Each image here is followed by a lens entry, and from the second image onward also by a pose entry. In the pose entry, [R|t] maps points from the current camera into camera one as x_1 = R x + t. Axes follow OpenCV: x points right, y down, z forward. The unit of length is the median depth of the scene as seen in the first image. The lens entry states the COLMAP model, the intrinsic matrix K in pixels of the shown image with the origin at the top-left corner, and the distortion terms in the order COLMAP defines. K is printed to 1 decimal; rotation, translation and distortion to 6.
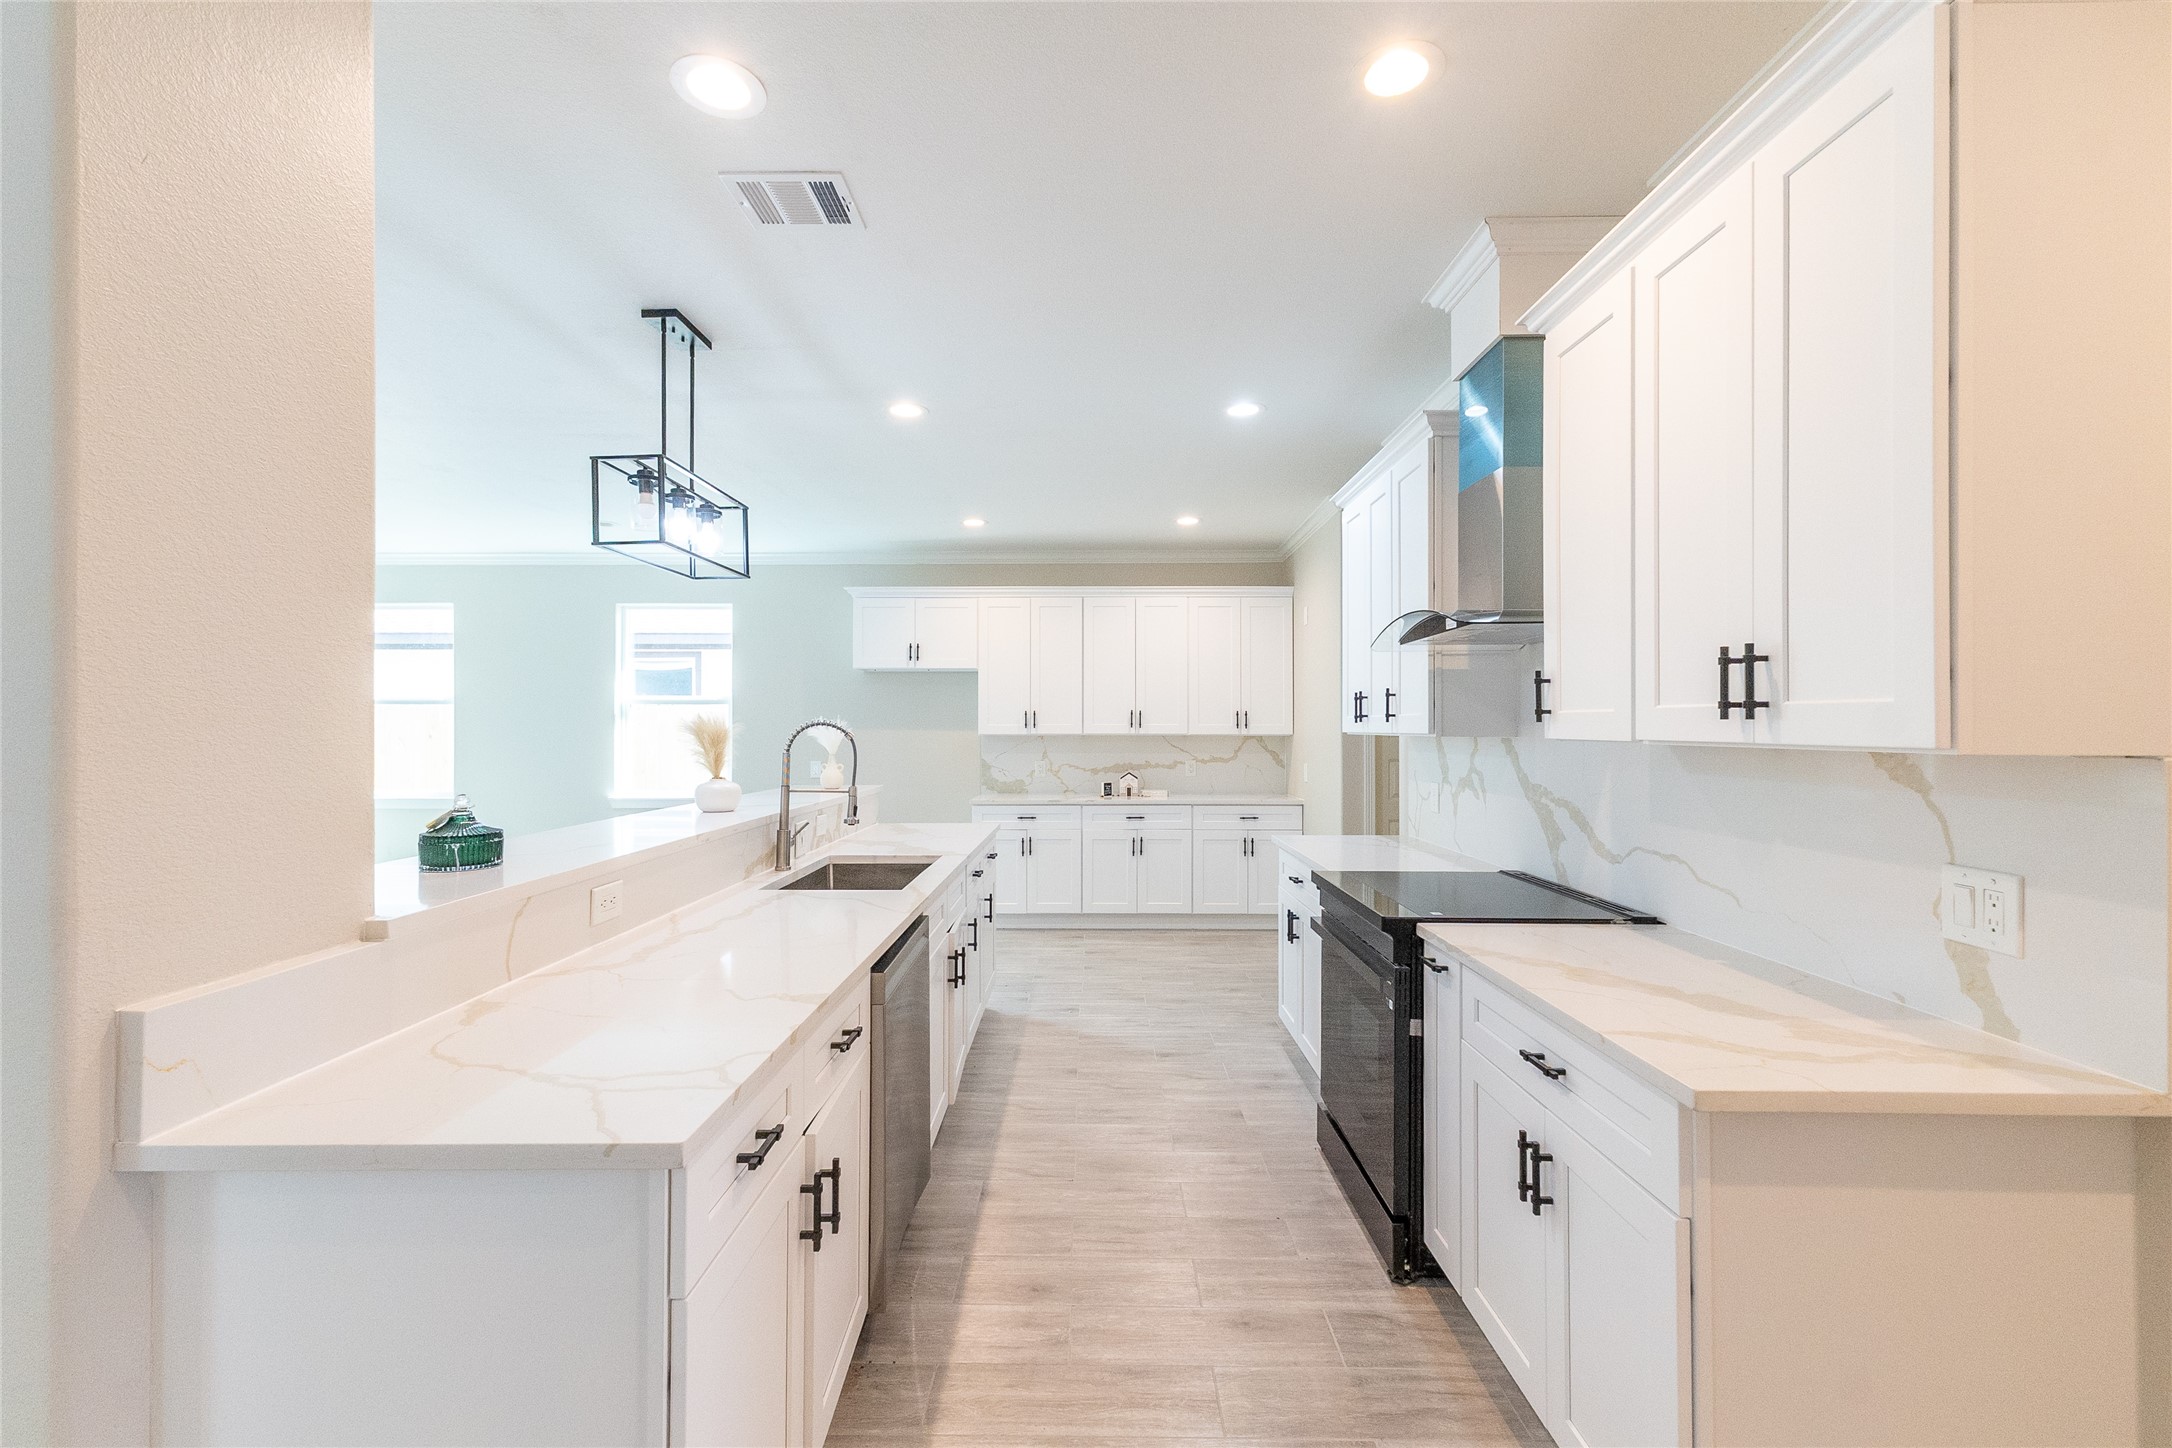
lens RADIAL K [[923.8, 0, 1058.7], [0, 923.8, 712.7], [0, 0, 1]] dist [0.006114, 0.000877]
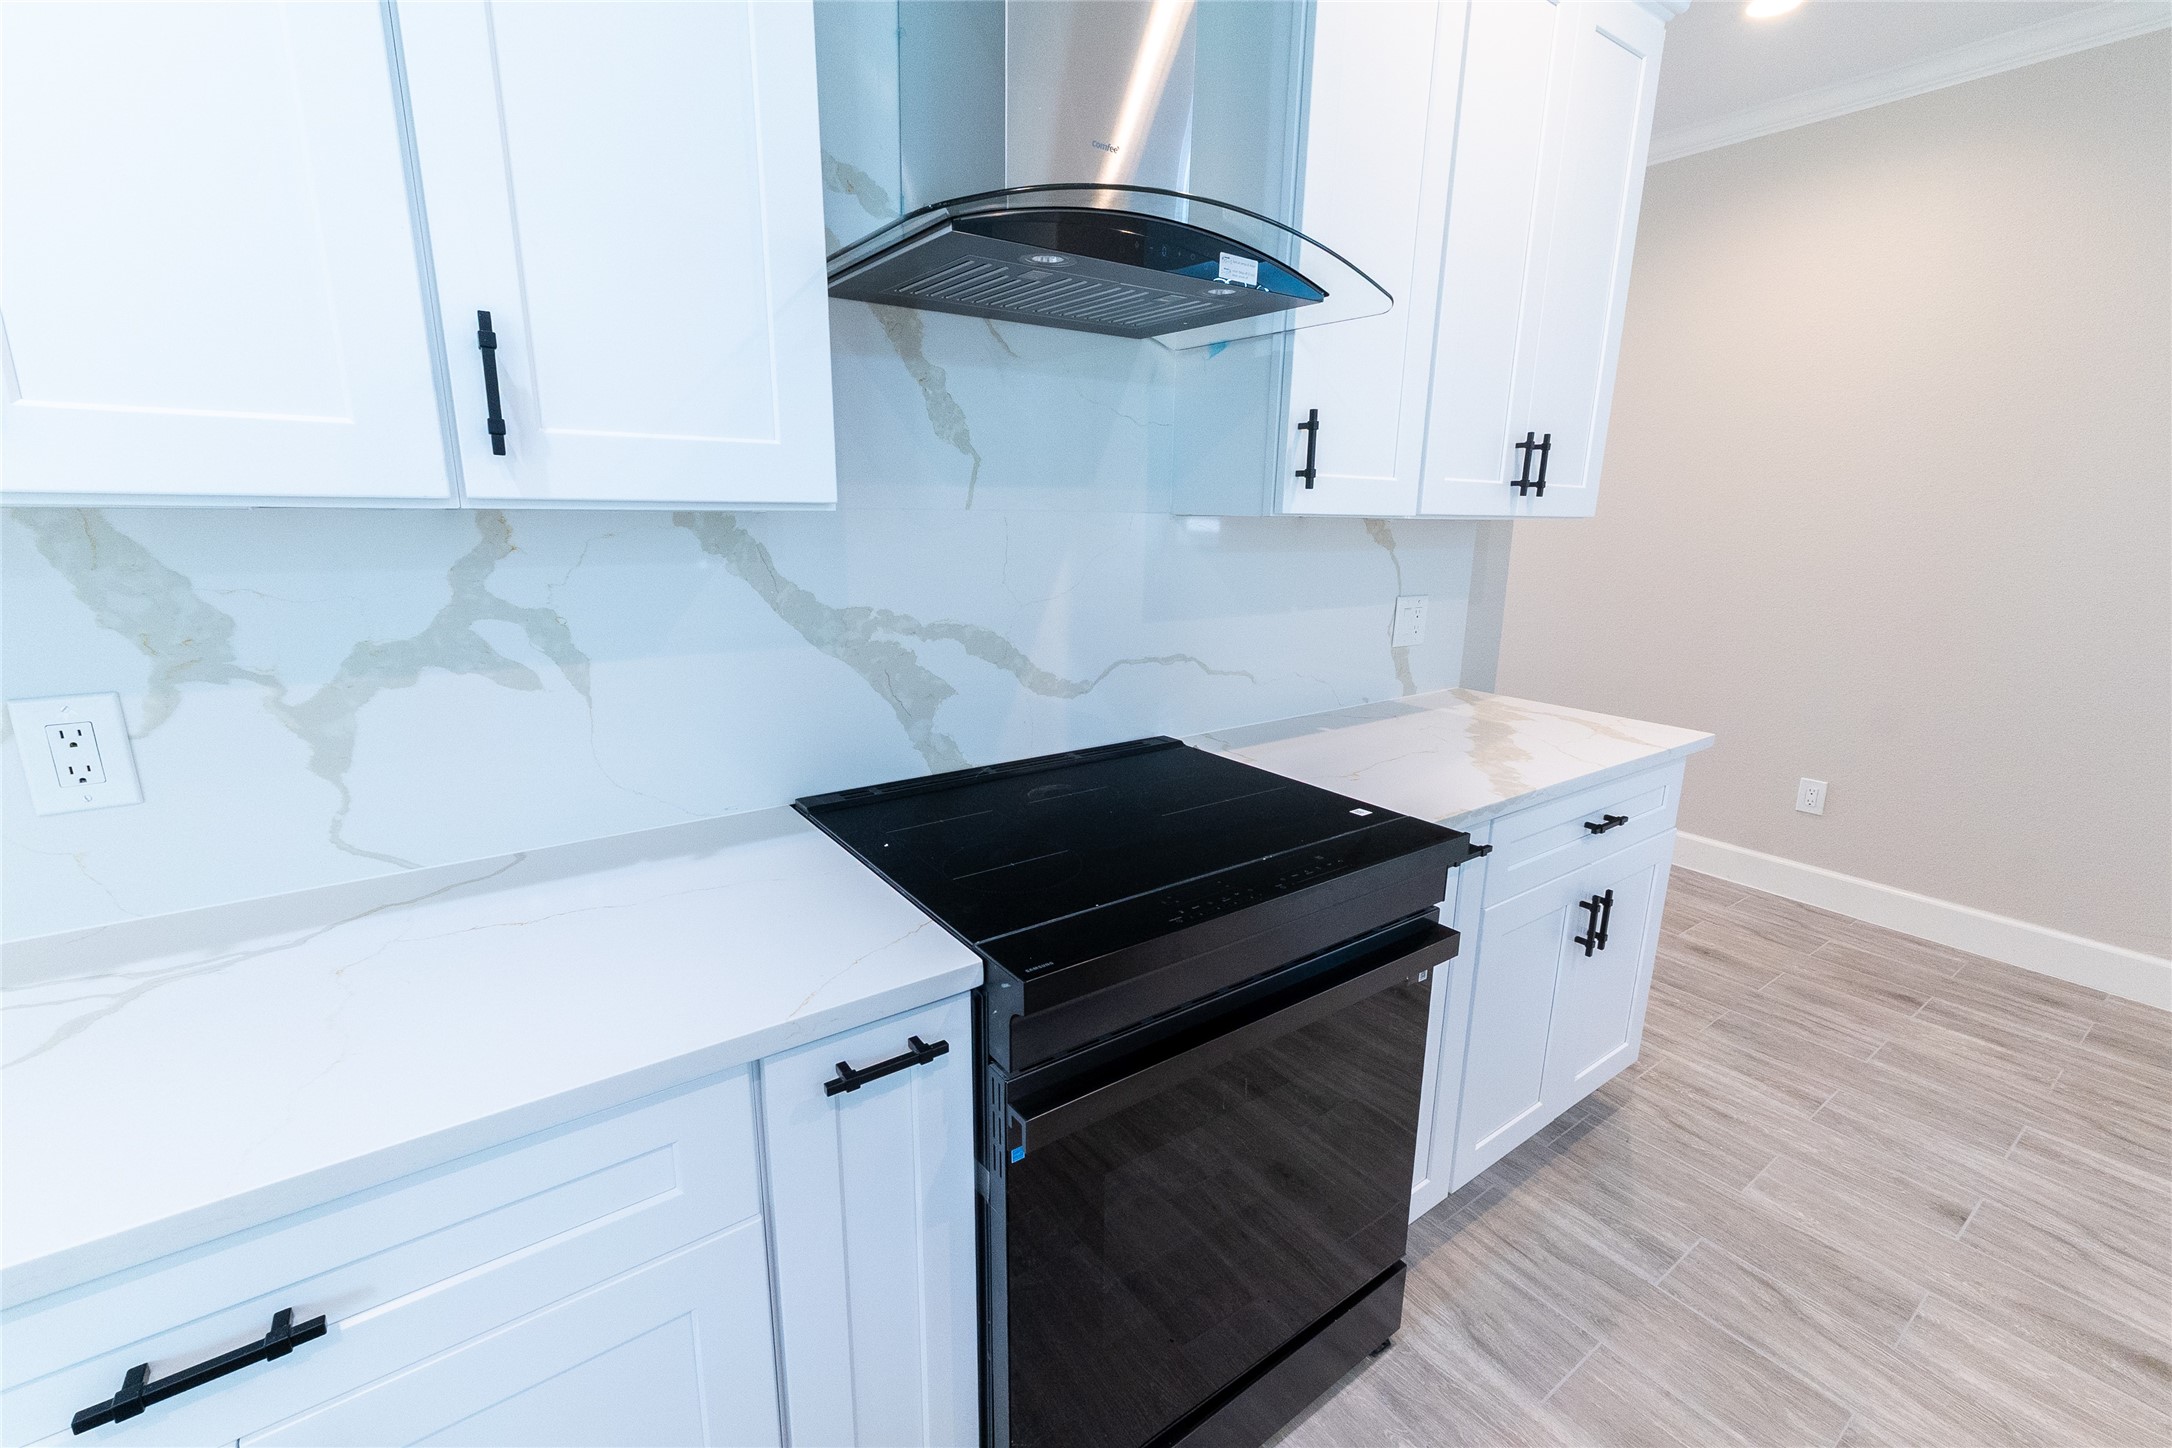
lens RADIAL K [[923.8, 0, 1065.7], [0, 923.8, 719.4], [0, 0, 1]] dist [0.006114, 0.000877]
pose [[-0.608381, -0.189011, 0.770810, 0.037168], [-0.027604, 0.975679, 0.217460, 0.016823], [-0.793165, 0.111021, -0.598802, 0.820154]]
